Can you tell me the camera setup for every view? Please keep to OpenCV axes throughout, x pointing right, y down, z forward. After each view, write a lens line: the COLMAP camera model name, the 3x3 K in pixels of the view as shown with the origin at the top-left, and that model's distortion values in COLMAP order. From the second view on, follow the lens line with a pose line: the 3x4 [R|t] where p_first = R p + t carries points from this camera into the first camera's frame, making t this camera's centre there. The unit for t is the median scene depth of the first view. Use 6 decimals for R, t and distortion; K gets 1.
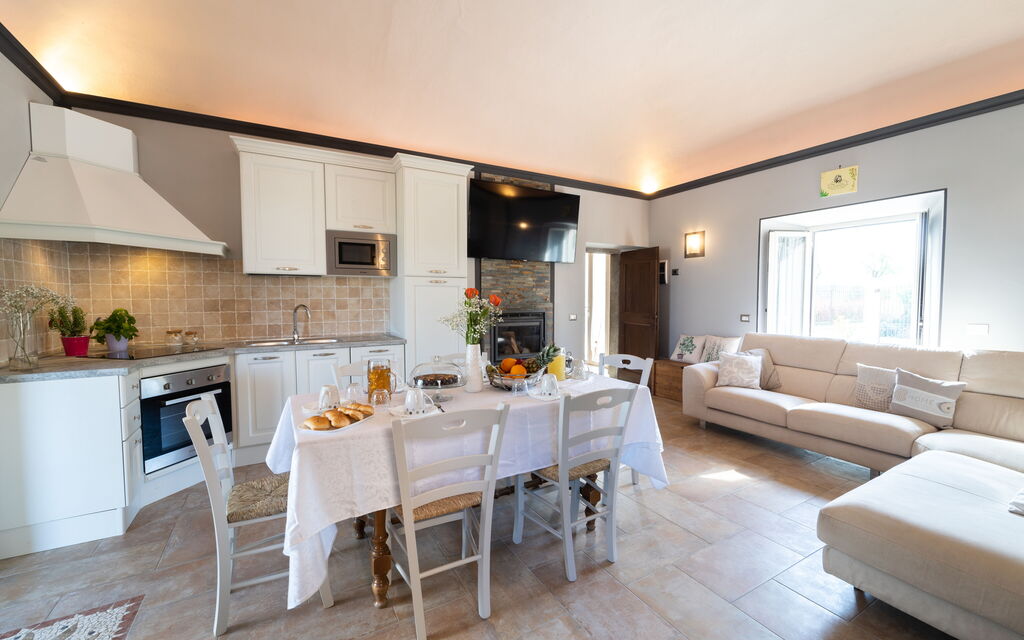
lens RADIAL K [[409.5, 0, 520.9], [0, 409.5, 318.2], [0, 0, 1]] dist [0.001038, -0.000012]
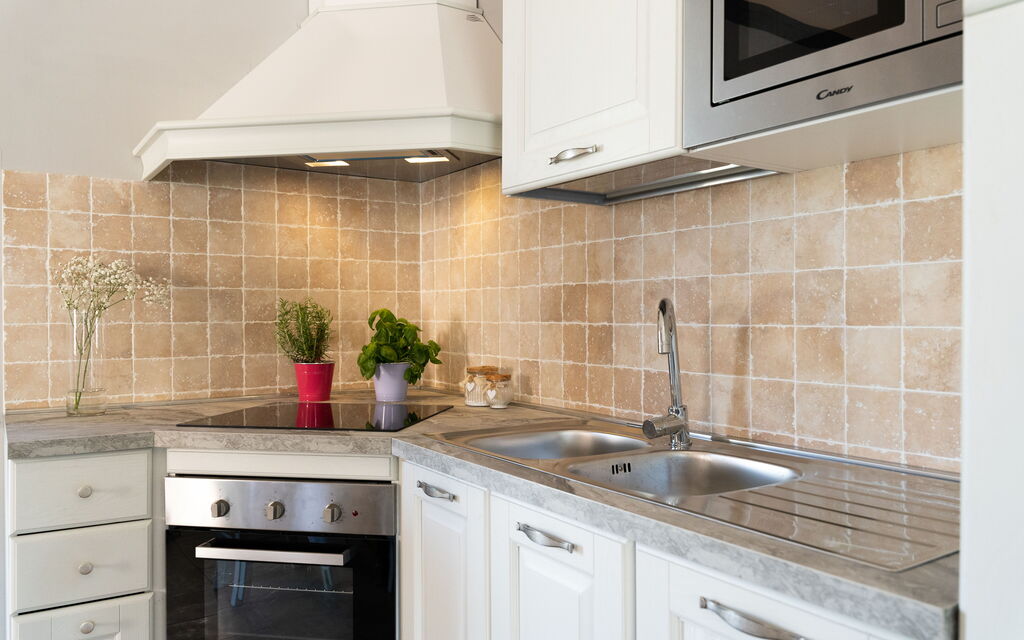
lens RADIAL K [[780.7, 0, 512.0], [0, 780.7, 320.0], [0, 0, 1]] dist [0.007412, 0.001198]
pose [[0.060298, 0.009579, -0.998134, -0.089939], [-0.047946, 0.998828, 0.006689, -0.019554], [0.997028, 0.047453, 0.060686, 0.908422]]
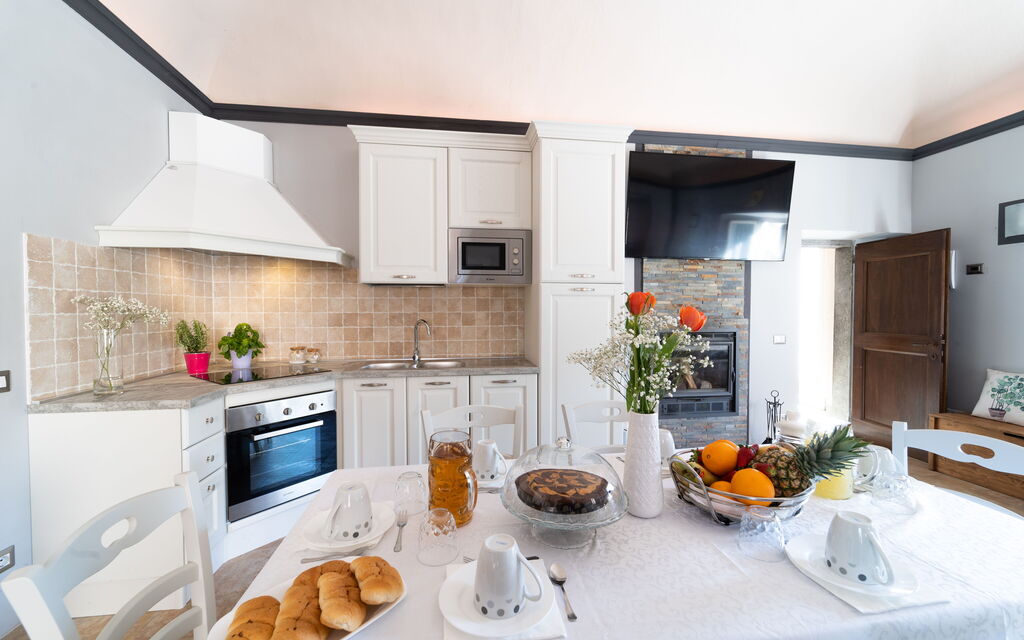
lens RADIAL K [[409.5, 0, 520.9], [0, 409.5, 318.2], [0, 0, 1]] dist [0.001038, -0.000012]
pose [[0.932468, 0.006746, -0.361191, -0.045880], [-0.018179, 0.999435, -0.028263, -0.016261], [0.360796, 0.032920, 0.932064, 0.301254]]
